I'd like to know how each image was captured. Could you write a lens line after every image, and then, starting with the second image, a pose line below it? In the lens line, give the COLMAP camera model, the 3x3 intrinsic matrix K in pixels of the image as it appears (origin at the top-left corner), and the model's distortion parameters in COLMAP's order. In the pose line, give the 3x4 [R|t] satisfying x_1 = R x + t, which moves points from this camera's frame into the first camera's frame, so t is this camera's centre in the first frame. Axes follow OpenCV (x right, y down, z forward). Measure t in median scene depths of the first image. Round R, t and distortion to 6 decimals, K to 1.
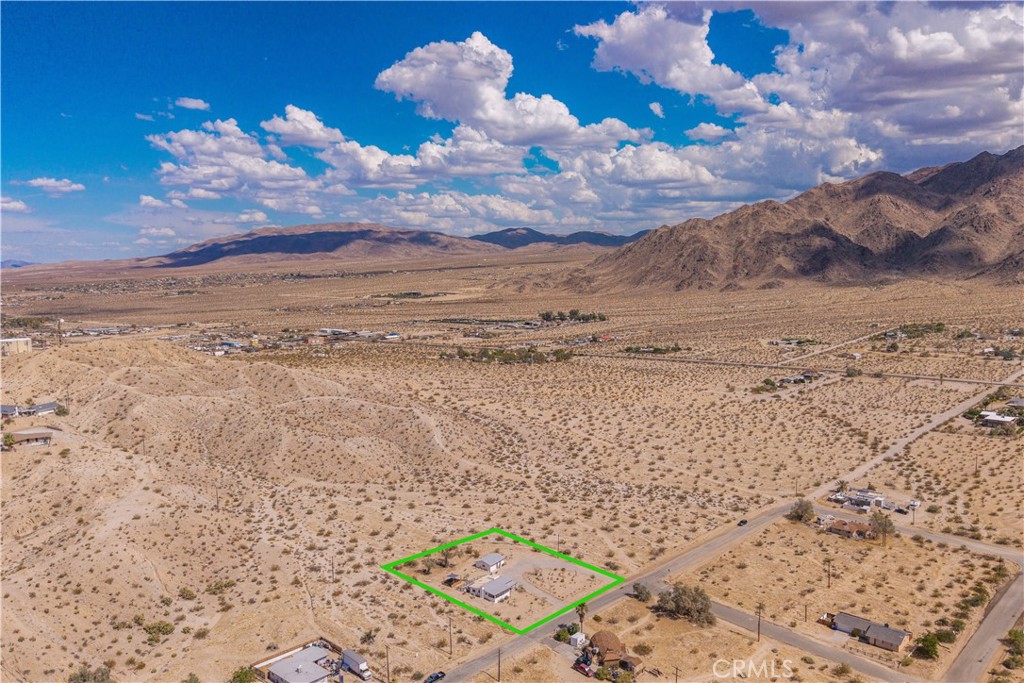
lens RADIAL K [[811.0, 0, 516.5], [0, 811.0, 309.4], [0, 0, 1]] dist [0.109633, -0.195679]
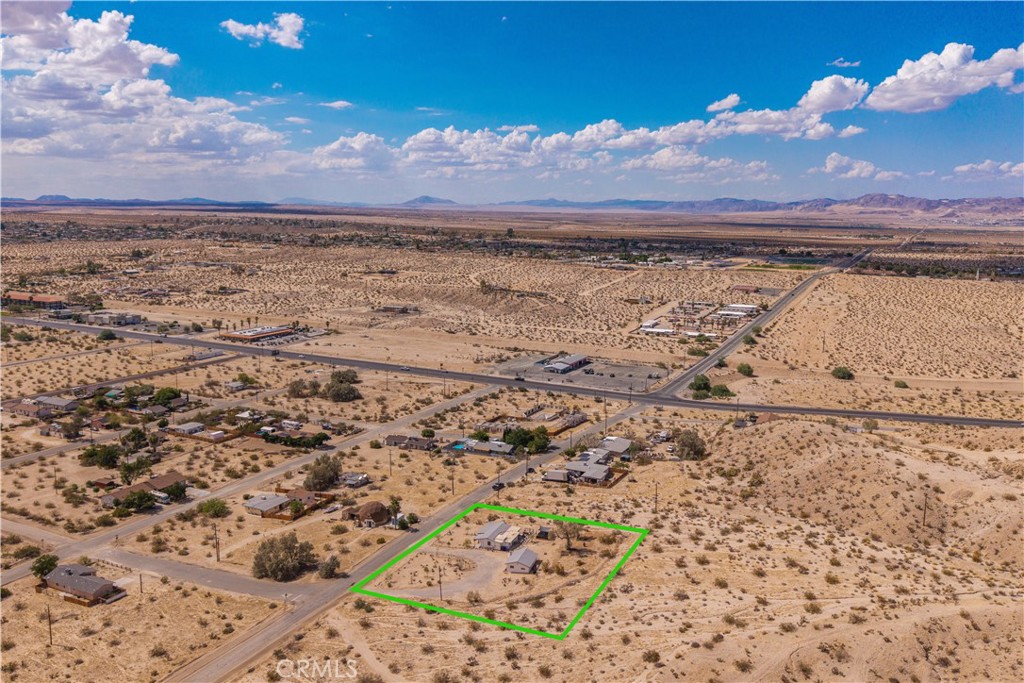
lens RADIAL K [[805.4, 0, 516.6], [0, 805.4, 347.8], [0, 0, 1]] dist [0.052257, -0.079029]
pose [[-0.959416, 0.055072, -0.276564, 0.129878], [-0.012035, 0.971854, 0.235275, -0.053181], [0.281737, 0.229055, -0.931750, 1.242276]]
